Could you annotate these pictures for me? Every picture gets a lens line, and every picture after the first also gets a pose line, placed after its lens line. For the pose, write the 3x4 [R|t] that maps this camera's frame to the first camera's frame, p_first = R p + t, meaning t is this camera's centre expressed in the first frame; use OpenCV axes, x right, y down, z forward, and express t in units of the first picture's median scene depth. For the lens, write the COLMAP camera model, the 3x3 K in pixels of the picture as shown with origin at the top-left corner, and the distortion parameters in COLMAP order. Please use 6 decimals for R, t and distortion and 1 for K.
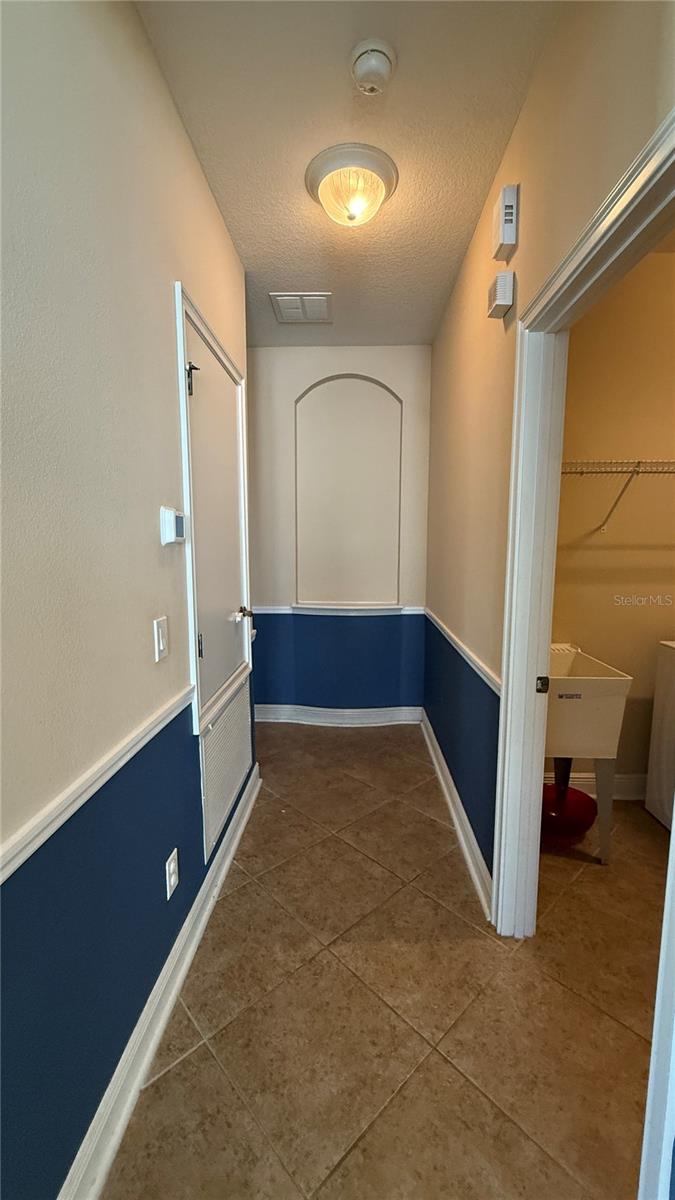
lens RADIAL K [[478.4, 0, 338.4], [0, 478.4, 598.0], [0, 0, 1]] dist [-0.001082, -0.000332]
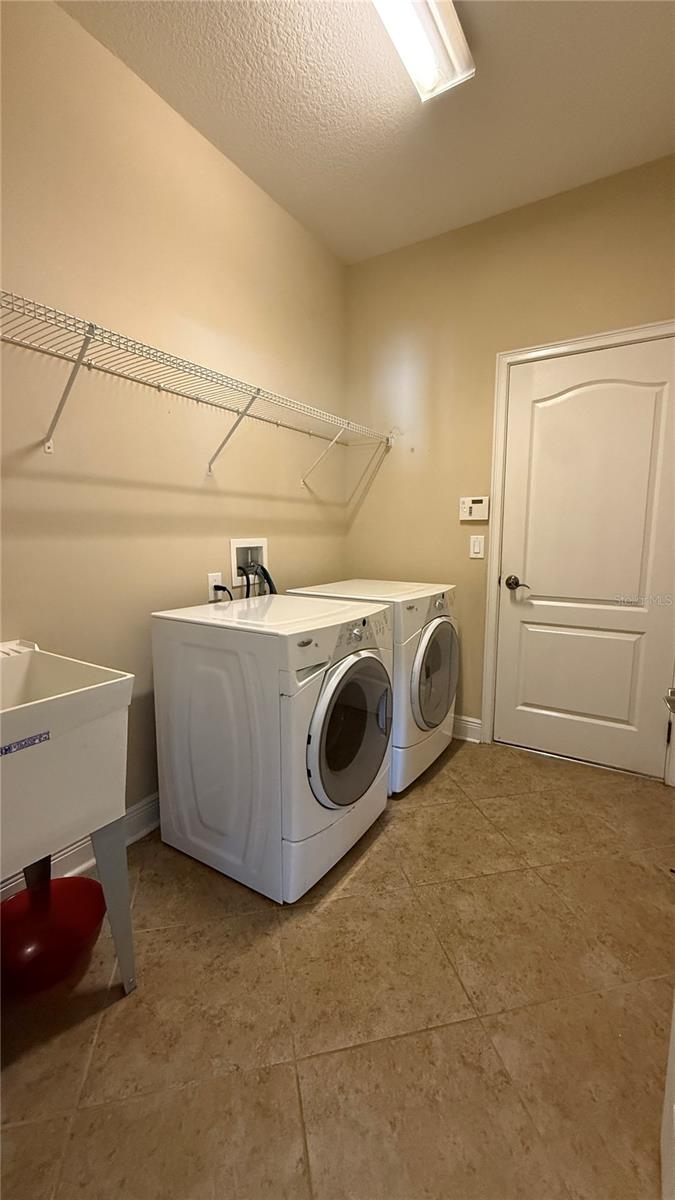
lens RADIAL K [[478.4, 0, 336.5], [0, 478.4, 597.3], [0, 0, 1]] dist [-0.001082, -0.000332]
pose [[0.513101, -0.112518, 0.850921, 0.216598], [0.102377, 0.992316, 0.069482, 0.048200], [-0.852201, 0.051463, 0.520677, 0.407833]]
